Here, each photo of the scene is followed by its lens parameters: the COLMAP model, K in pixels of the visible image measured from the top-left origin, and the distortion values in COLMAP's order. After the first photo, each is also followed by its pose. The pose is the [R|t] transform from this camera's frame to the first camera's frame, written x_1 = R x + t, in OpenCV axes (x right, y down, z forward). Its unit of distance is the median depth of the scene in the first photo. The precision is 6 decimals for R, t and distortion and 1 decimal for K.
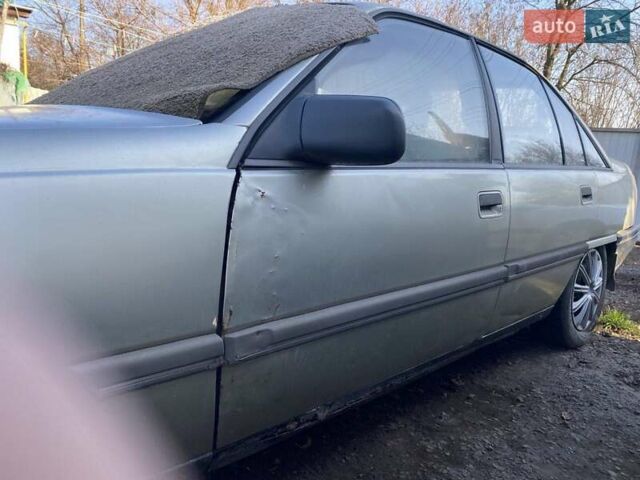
lens RADIAL K [[472.9, 0, 320.6], [0, 472.9, 244.7], [0, 0, 1]] dist [0.056478, -0.078299]
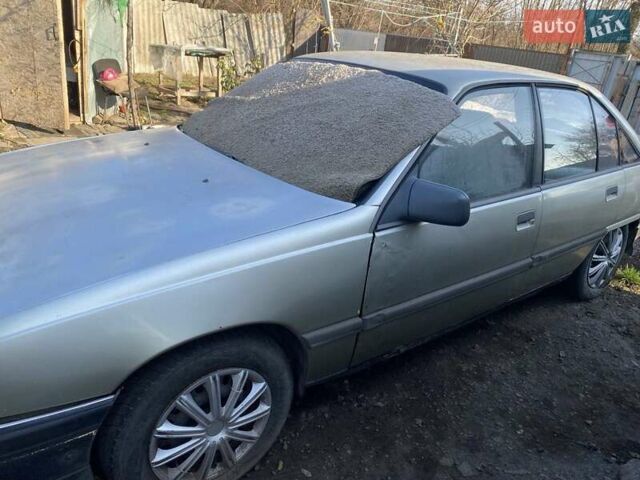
lens RADIAL K [[472.9, 0, 320.6], [0, 472.9, 244.7], [0, 0, 1]] dist [0.056478, -0.078299]
pose [[0.993156, 0.065732, -0.096545, -0.110705], [-0.042230, 0.972772, 0.227886, -0.291806], [0.108896, -0.222249, 0.968890, -0.458269]]
